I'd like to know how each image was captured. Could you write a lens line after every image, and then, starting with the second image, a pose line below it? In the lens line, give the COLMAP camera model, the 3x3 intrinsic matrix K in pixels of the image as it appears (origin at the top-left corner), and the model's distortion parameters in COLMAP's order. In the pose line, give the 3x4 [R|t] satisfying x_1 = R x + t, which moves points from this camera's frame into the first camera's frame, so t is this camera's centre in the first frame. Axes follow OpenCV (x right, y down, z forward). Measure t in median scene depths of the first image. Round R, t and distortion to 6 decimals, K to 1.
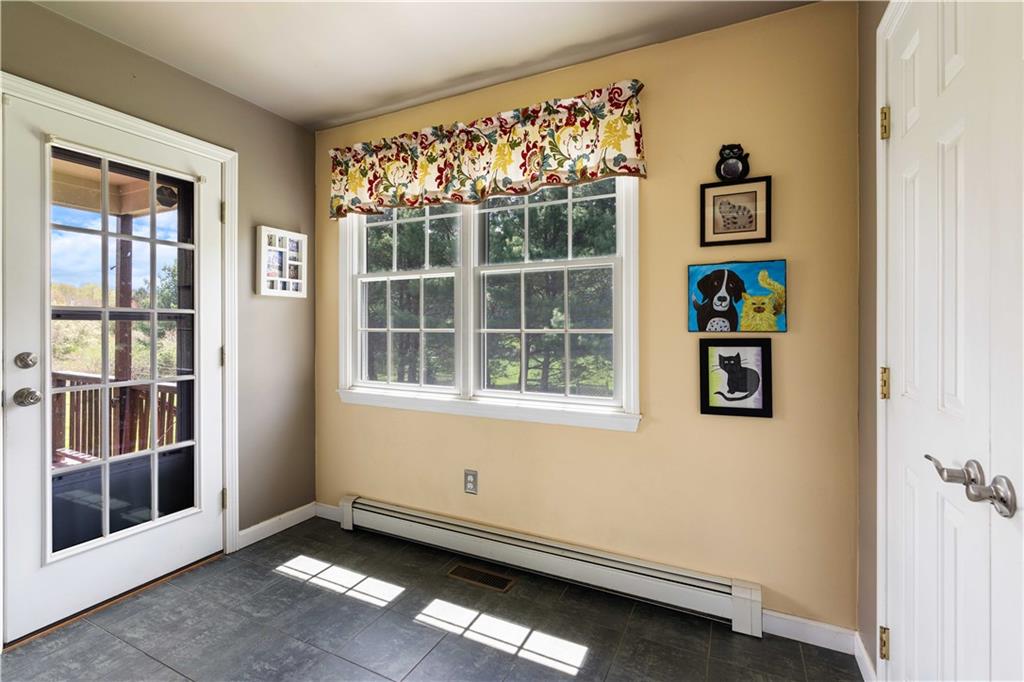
lens RADIAL K [[467.4, 0, 509.2], [0, 467.4, 333.2], [0, 0, 1]] dist [-0.011756, -0.000542]
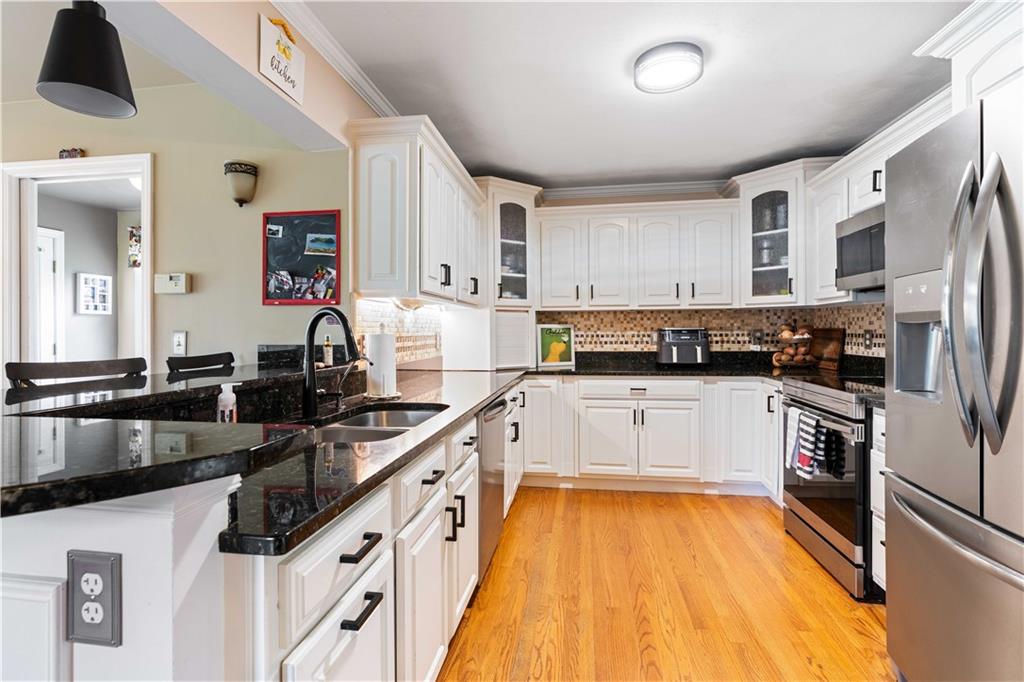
lens RADIAL K [[487.6, 0, 511.9], [0, 487.6, 335.4], [0, 0, 1]] dist [-0.002013, -0.000137]
pose [[0.960666, -0.002269, 0.277697, 0.457326], [0.002935, 0.999994, -0.001983, 0.004966], [-0.277691, 0.002720, 0.960667, -1.071859]]
